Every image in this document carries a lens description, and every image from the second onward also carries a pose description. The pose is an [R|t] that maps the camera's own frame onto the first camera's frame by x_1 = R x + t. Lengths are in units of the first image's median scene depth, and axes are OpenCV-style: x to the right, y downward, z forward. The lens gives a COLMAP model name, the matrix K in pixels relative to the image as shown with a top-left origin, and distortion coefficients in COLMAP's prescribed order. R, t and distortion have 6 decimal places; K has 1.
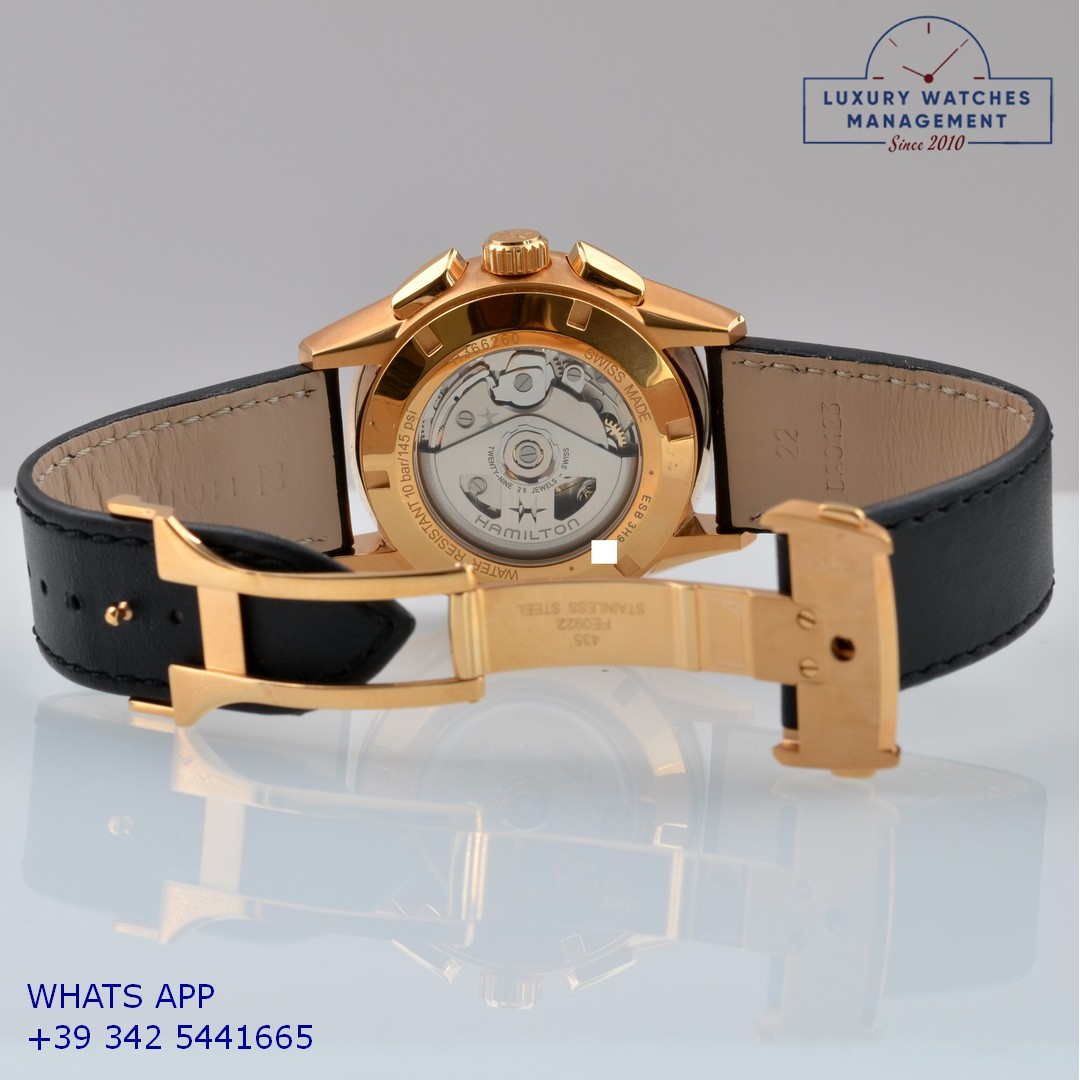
lens RADIAL K [[4301.5, 0, 540.0], [0, 4301.5, 540.0], [0, 0, 1]] dist [-0.060509, -2.324288]
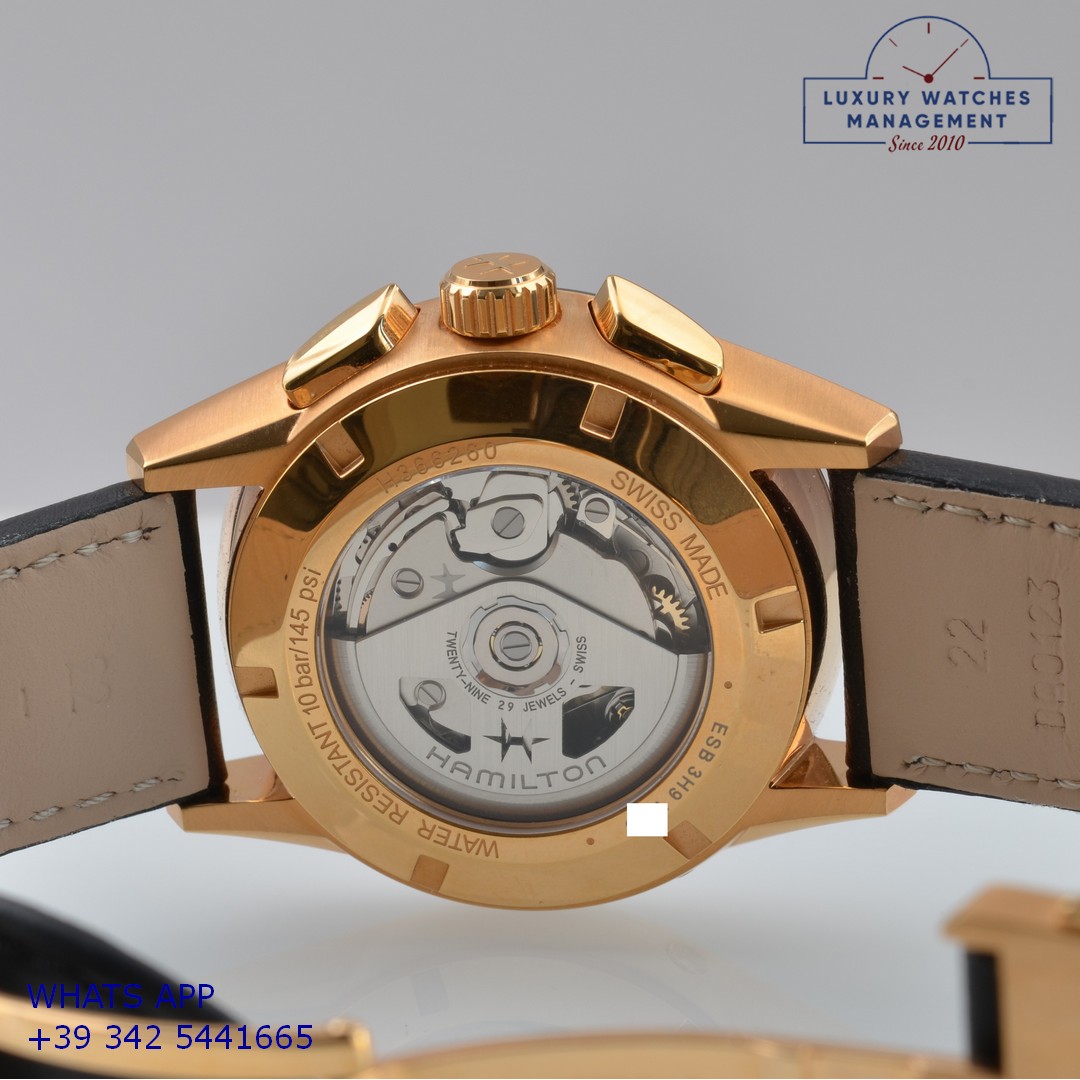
lens RADIAL K [[4301.5, 0, 540.0], [0, 4301.5, 540.0], [0, 0, 1]] dist [-0.060509, -2.324288]
pose [[0.996258, 0.023102, -0.083290, 0.048039], [-0.018954, 0.998556, 0.050259, -0.063056], [0.084331, -0.048492, 0.995257, 0.429156]]
